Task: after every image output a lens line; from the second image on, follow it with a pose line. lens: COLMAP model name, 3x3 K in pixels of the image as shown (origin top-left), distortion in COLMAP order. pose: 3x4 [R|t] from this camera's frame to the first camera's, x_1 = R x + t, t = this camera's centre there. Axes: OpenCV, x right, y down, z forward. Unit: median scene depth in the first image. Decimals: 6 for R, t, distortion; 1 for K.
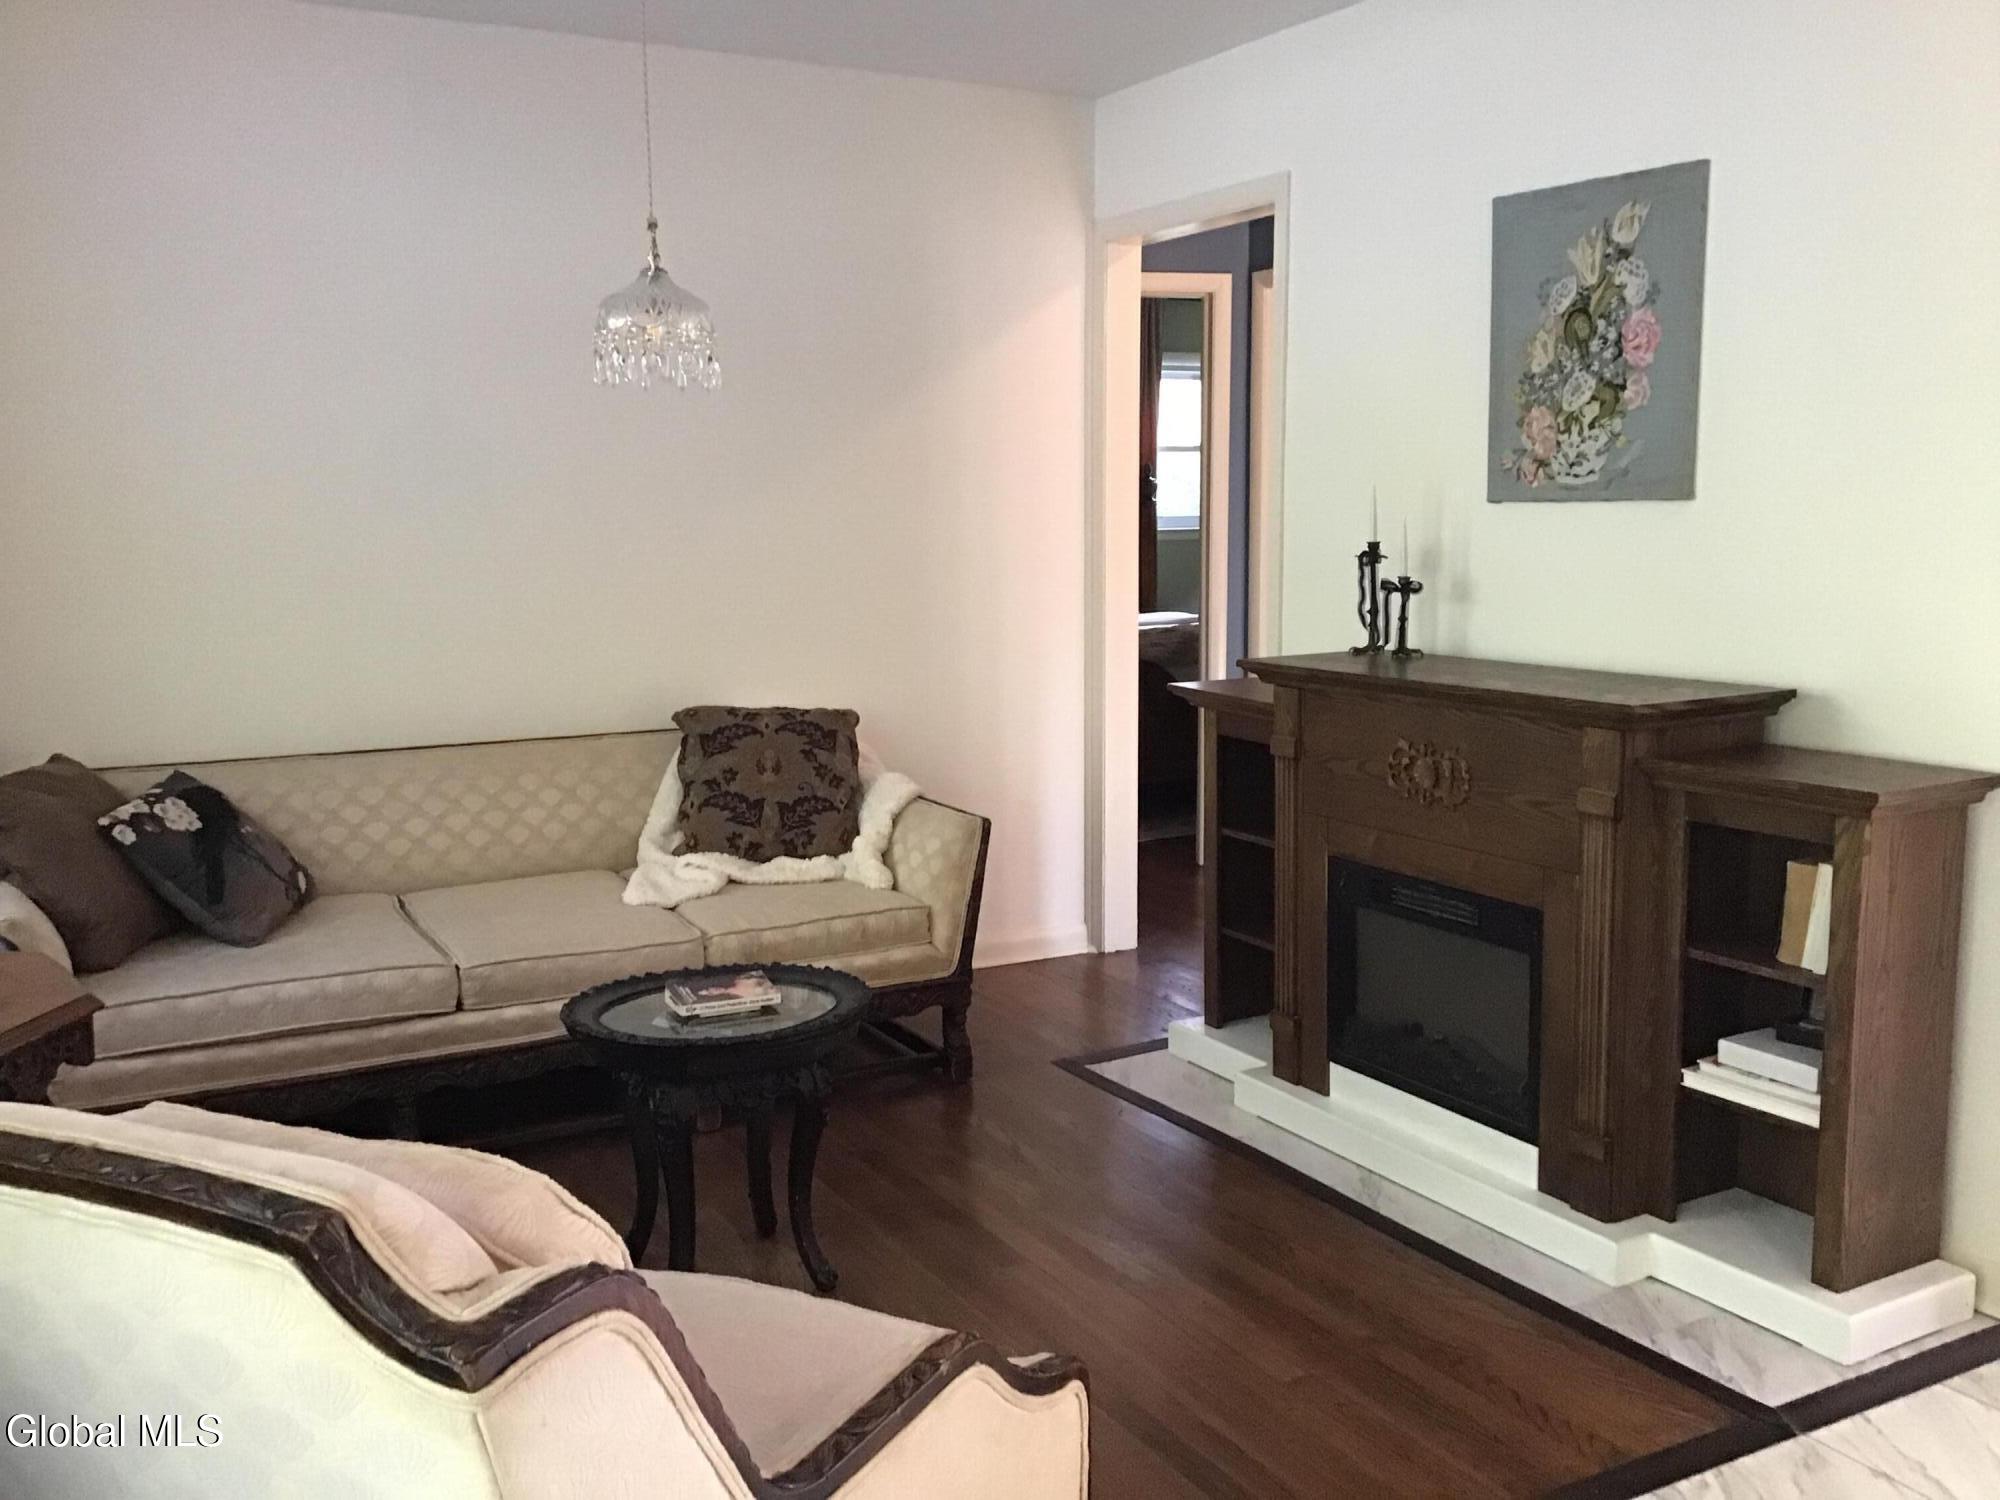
lens RADIAL K [[1803.9, 0, 1003.6], [0, 1803.9, 751.7], [0, 0, 1]] dist [0.104244, -0.105188]
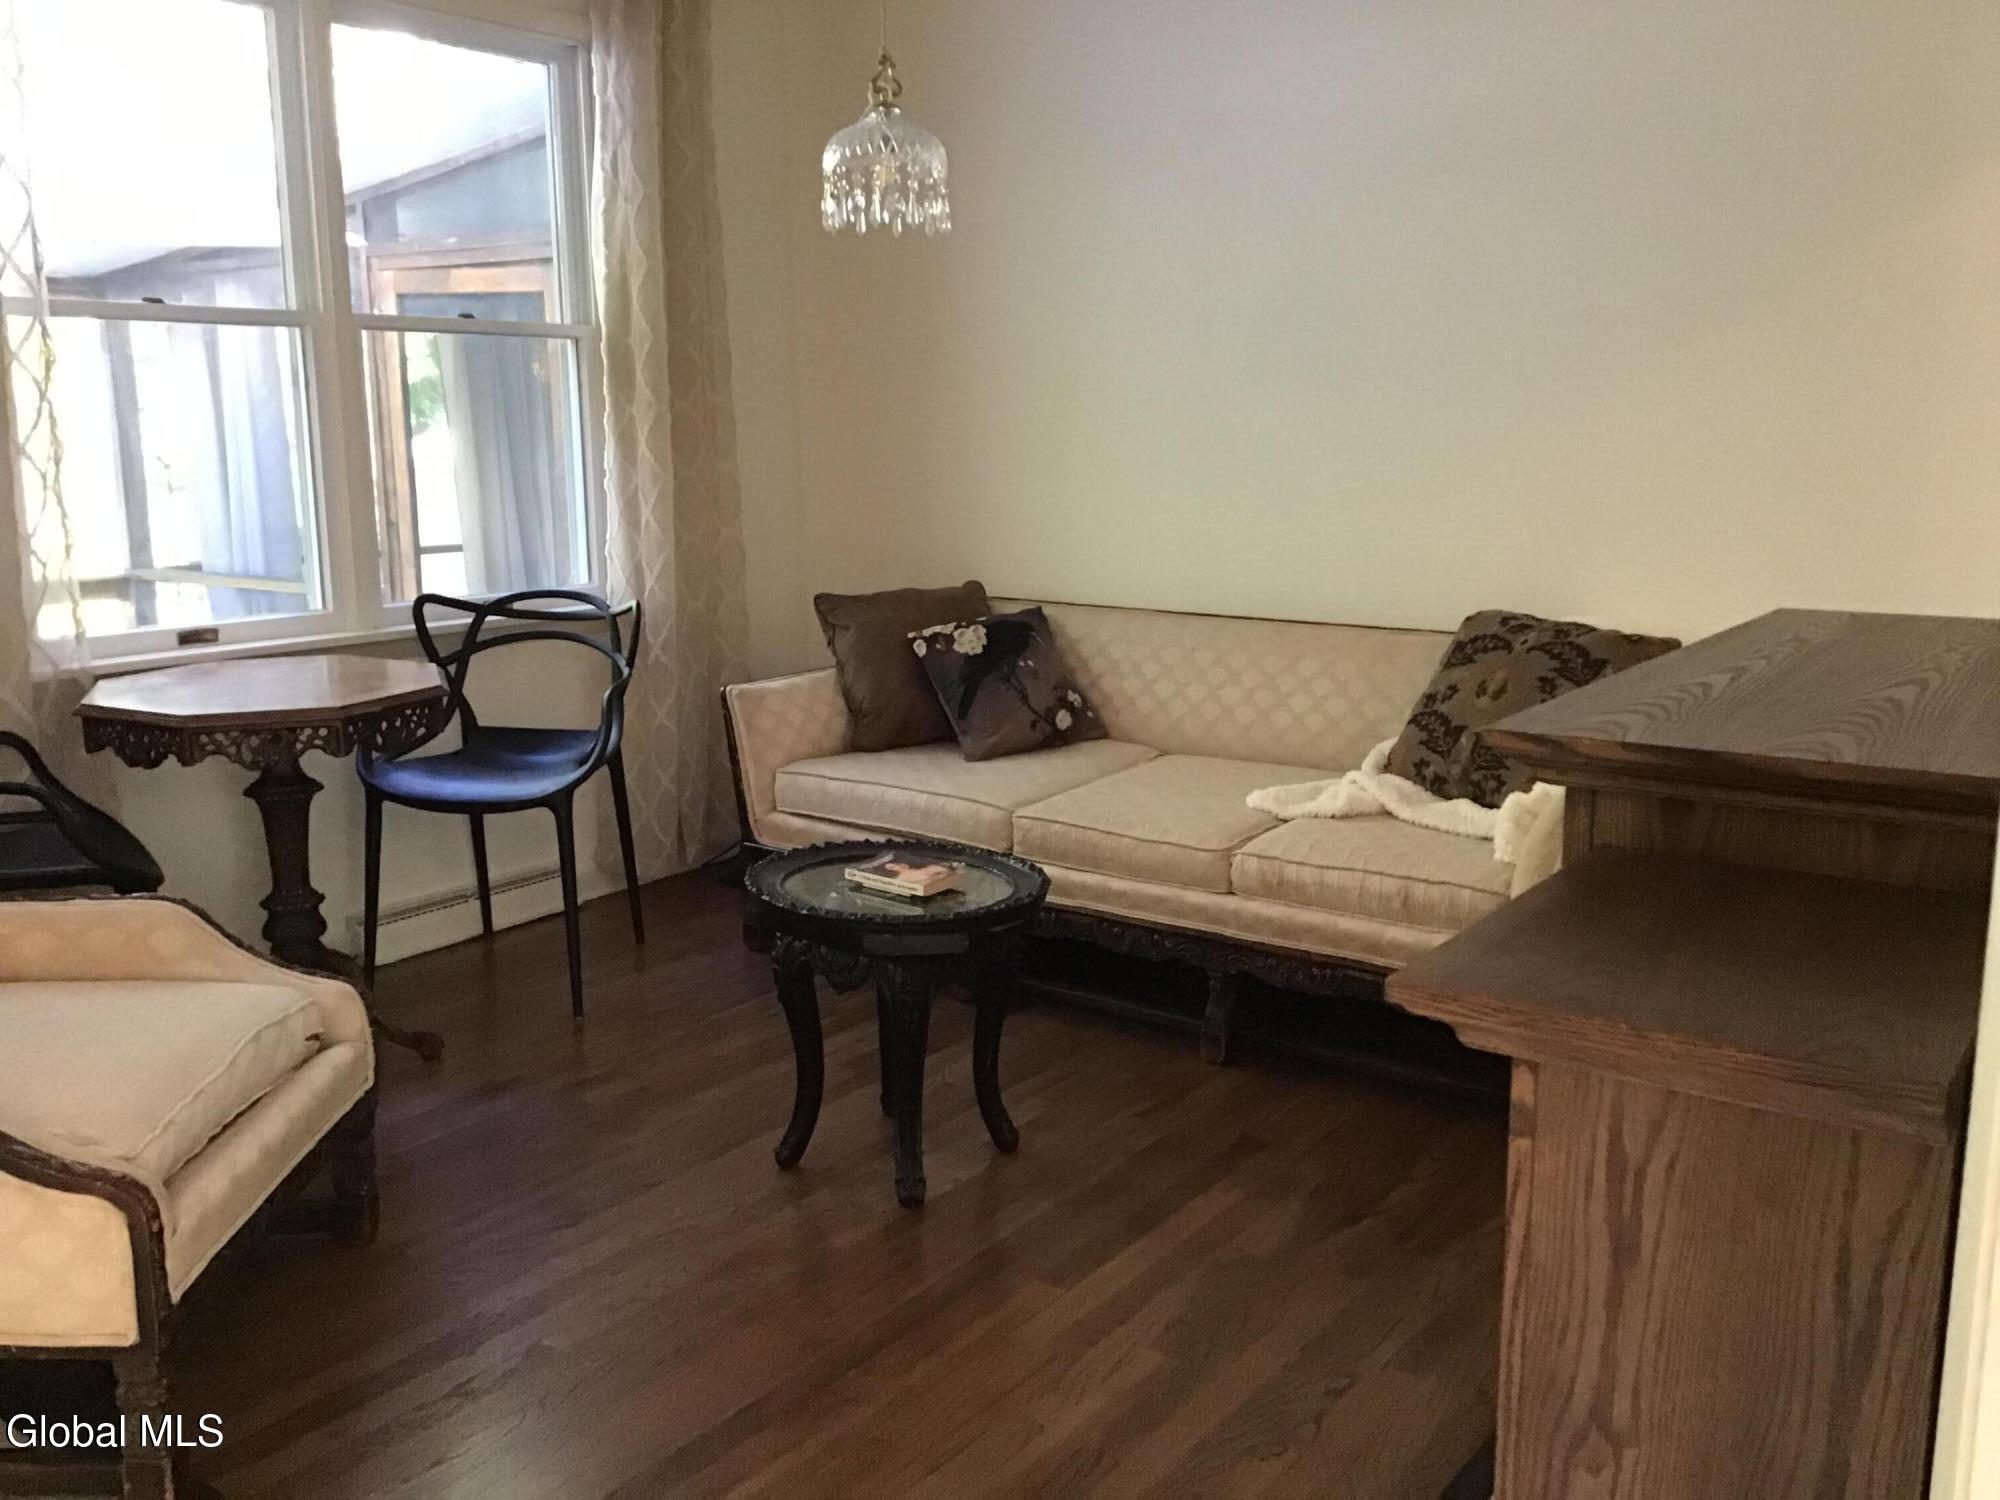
lens RADIAL K [[1803.9, 0, 1003.2], [0, 1803.9, 749.1], [0, 0, 1]] dist [0.104244, -0.105188]
pose [[0.425312, 0.177814, -0.887407, 0.515062], [-0.131316, 0.982258, 0.133883, -0.046864], [0.895469, 0.059589, 0.441116, 0.457403]]
